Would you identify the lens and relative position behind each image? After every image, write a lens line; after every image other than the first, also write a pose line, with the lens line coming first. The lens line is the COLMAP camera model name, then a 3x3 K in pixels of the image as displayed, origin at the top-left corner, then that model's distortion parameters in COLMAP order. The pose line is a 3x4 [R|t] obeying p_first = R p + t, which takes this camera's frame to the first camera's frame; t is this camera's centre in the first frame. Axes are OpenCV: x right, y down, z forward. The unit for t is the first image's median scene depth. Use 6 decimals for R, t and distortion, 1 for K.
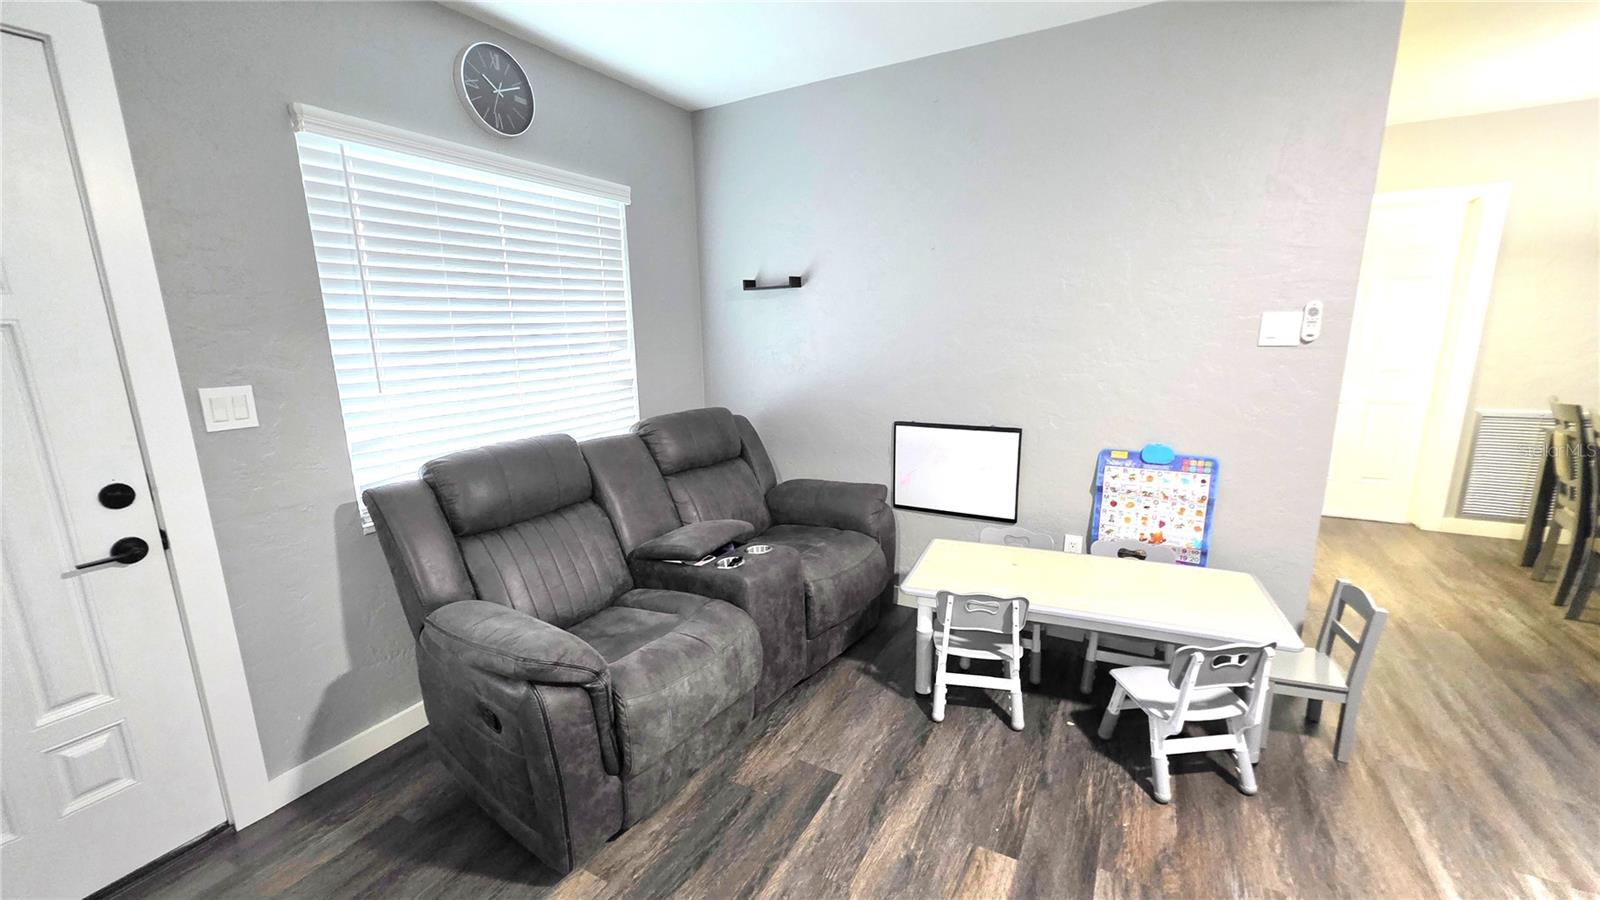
lens RADIAL K [[636.8, 0, 794.1], [0, 636.8, 459.3], [0, 0, 1]] dist [0.003254, 0.000595]
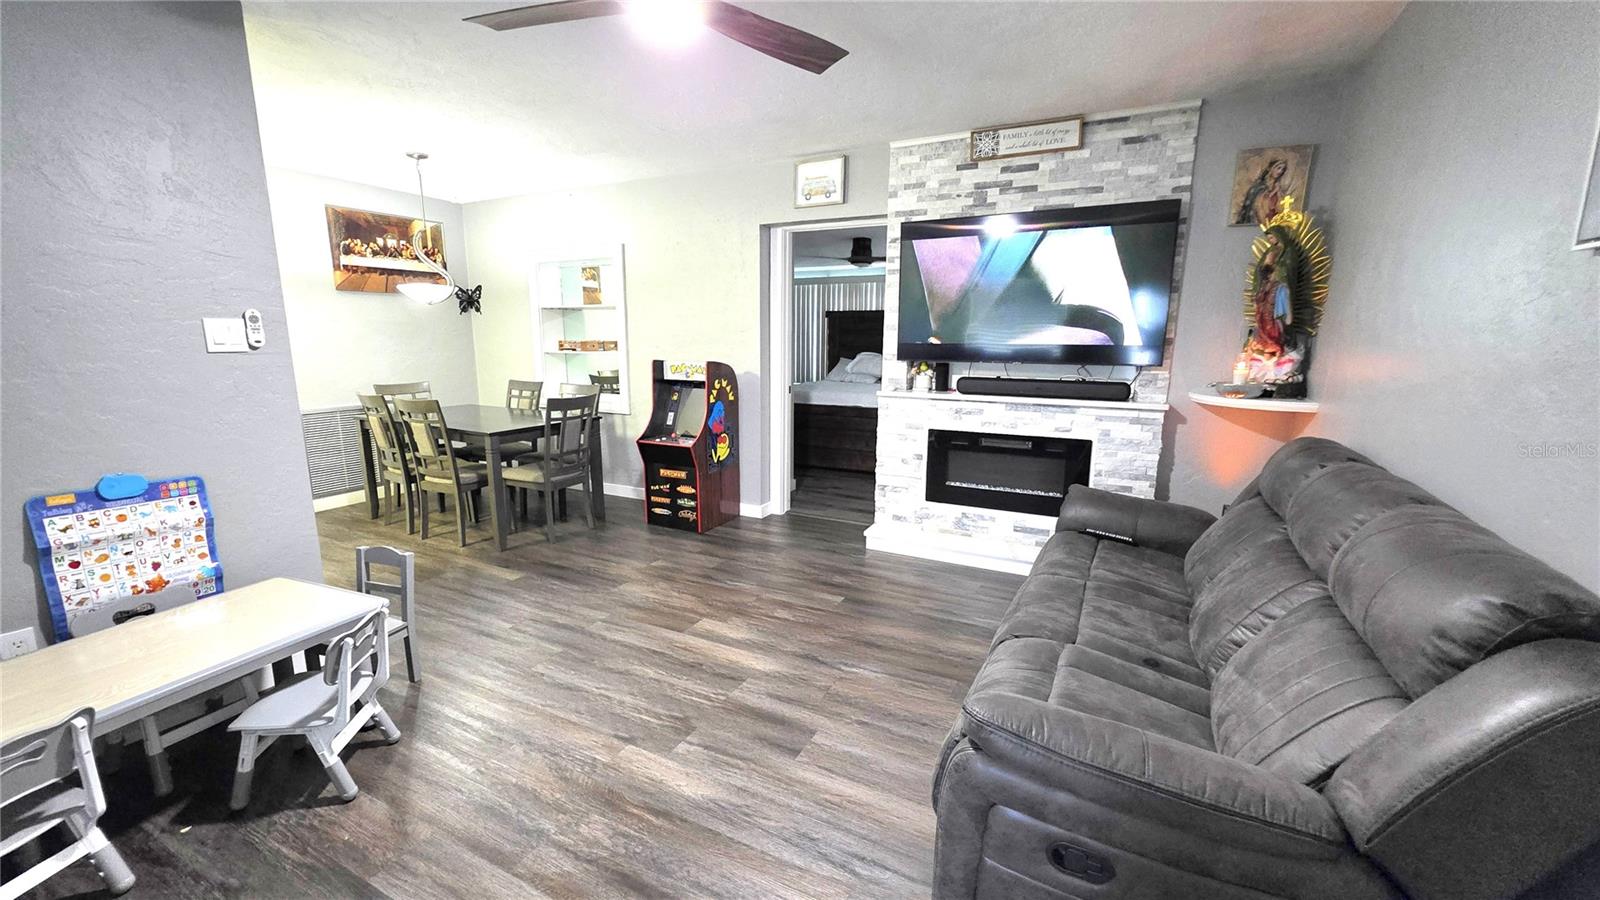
lens RADIAL K [[639.8, 0, 791.8], [0, 639.8, 458.1], [0, 0, 1]] dist [0.001901, -0.000104]
pose [[-0.031912, -0.167130, 0.985418, -0.258772], [0.203574, 0.964167, 0.170118, -0.007983], [-0.978539, 0.206035, 0.003255, 0.153909]]
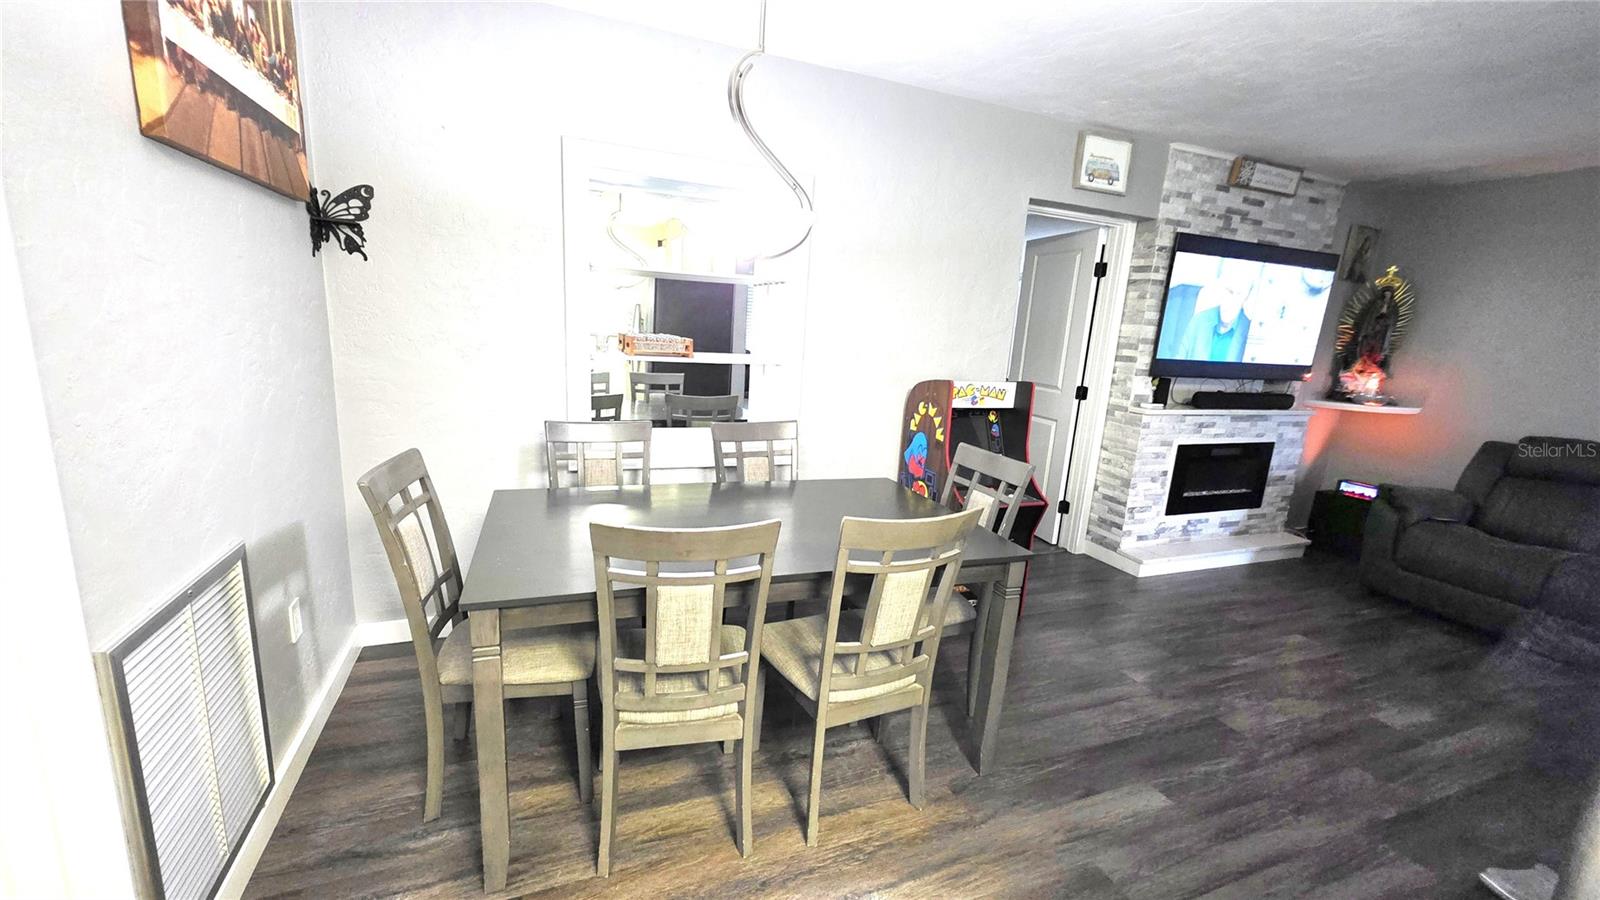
lens RADIAL K [[636.8, 0, 794.1], [0, 636.8, 459.3], [0, 0, 1]] dist [0.003254, 0.000595]
pose [[-0.781822, -0.154643, 0.604020, 1.045774], [0.089015, 0.931147, 0.353612, -0.342377], [-0.617115, 0.330228, -0.714225, 1.506748]]
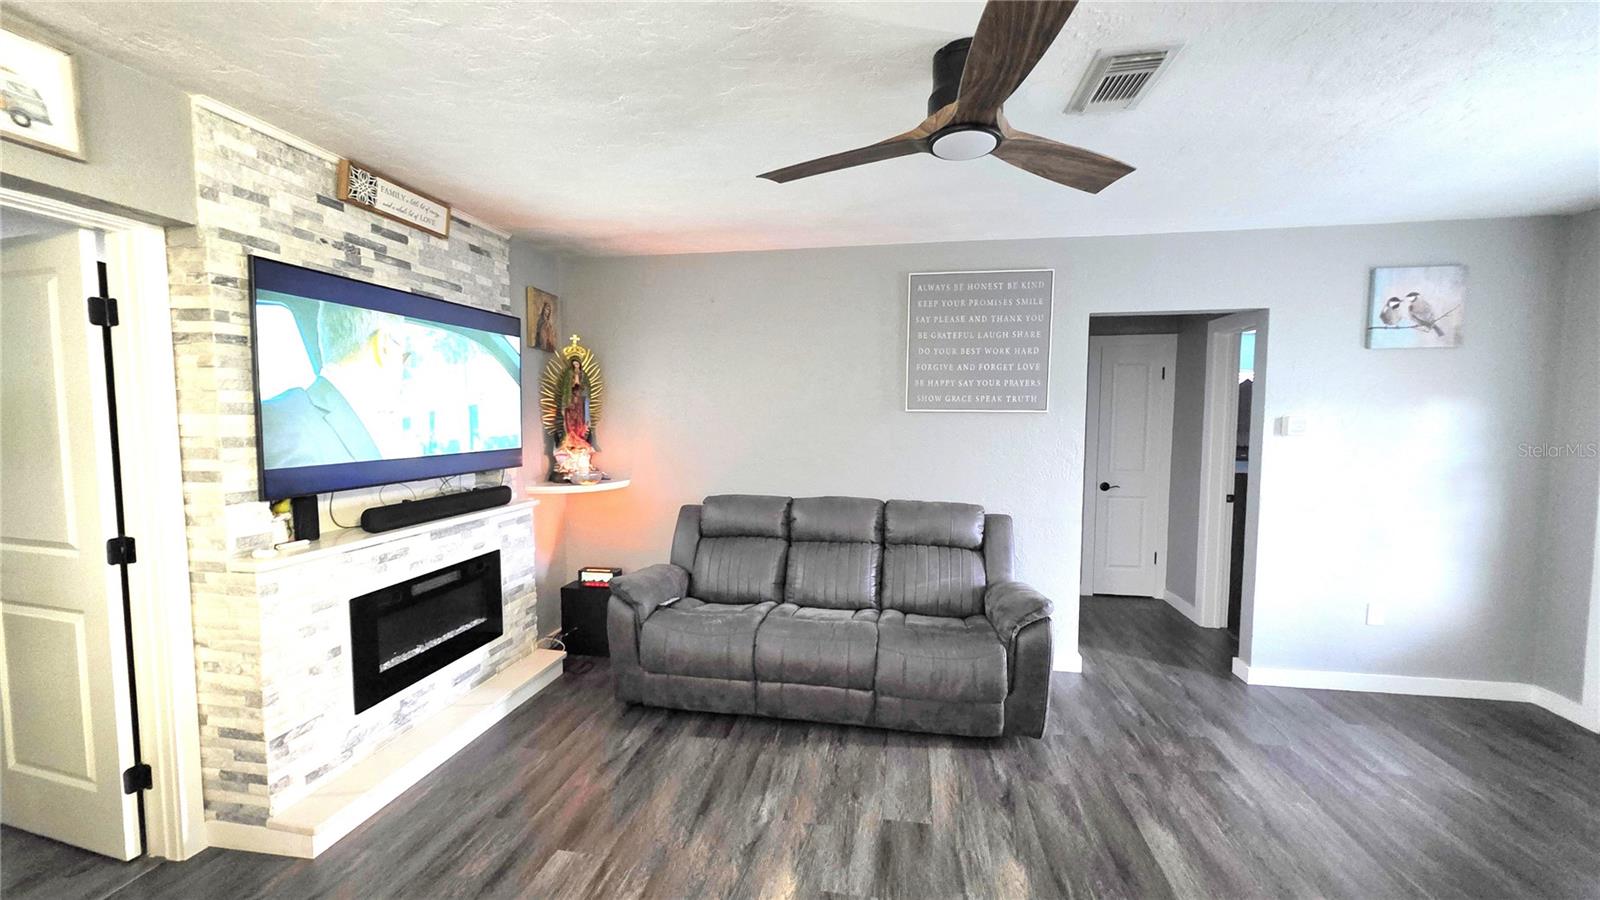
lens RADIAL K [[636.8, 0, 794.1], [0, 636.8, 459.3], [0, 0, 1]] dist [0.003254, 0.000595]
pose [[-0.941030, 0.045433, -0.335258, 0.940741], [-0.050622, 0.960878, 0.272305, -0.240979], [0.334513, 0.273219, -0.901916, 0.844382]]
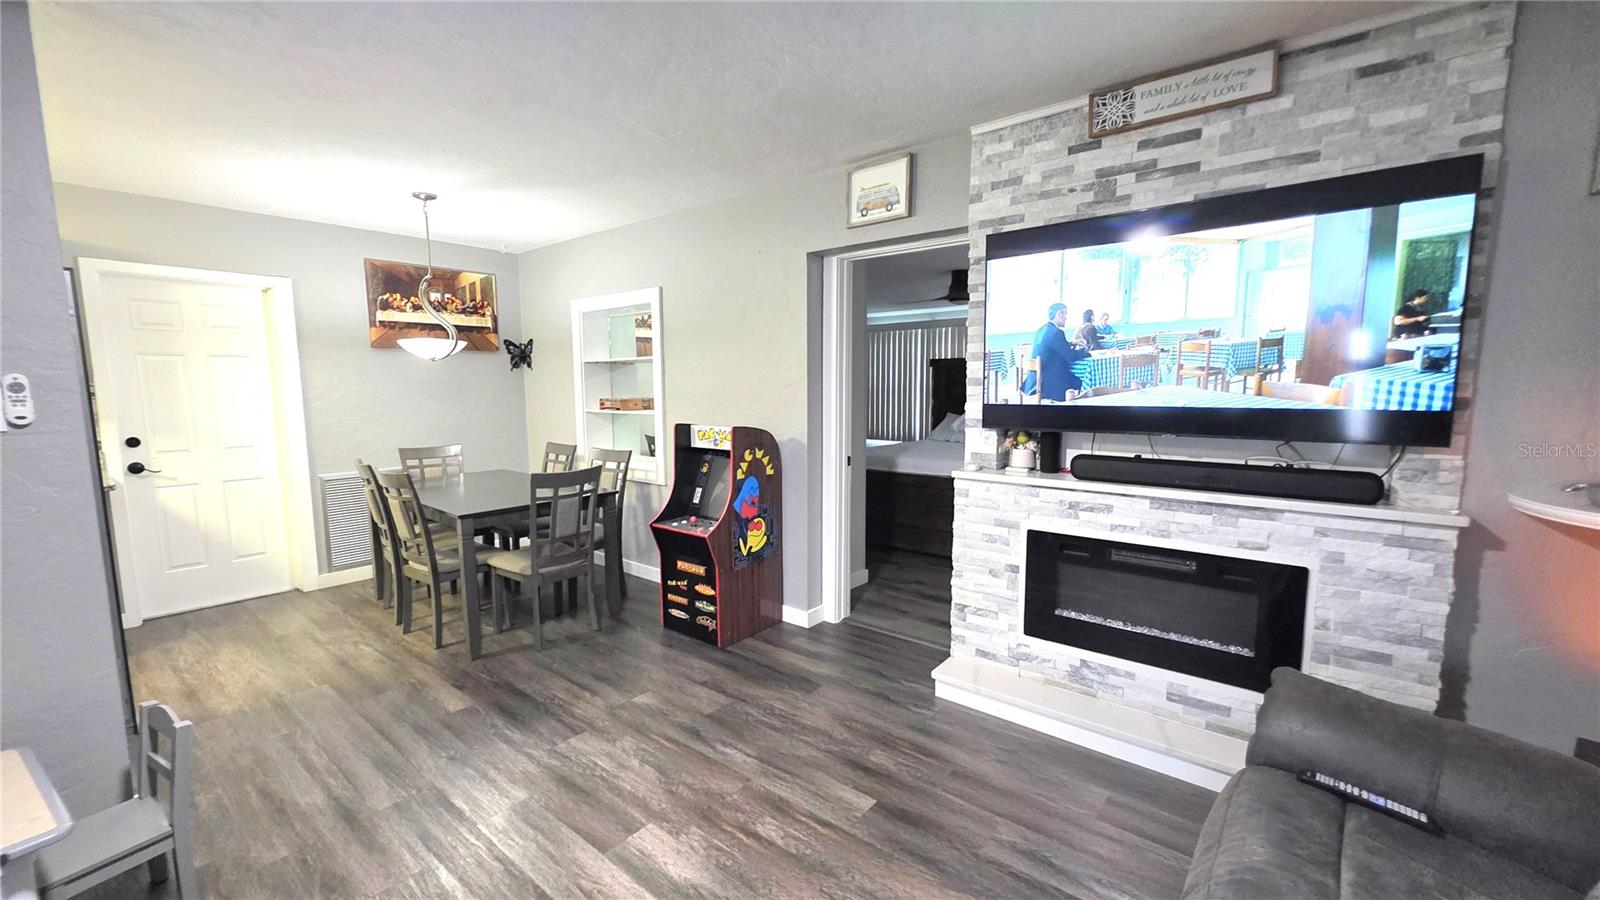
lens RADIAL K [[639.8, 0, 791.8], [0, 639.8, 458.1], [0, 0, 1]] dist [0.001901, -0.000104]
pose [[0.176718, -0.093109, 0.979848, 0.176814], [0.206023, 0.976962, 0.055678, 0.002129], [-0.962458, 0.192032, 0.191829, -0.029448]]
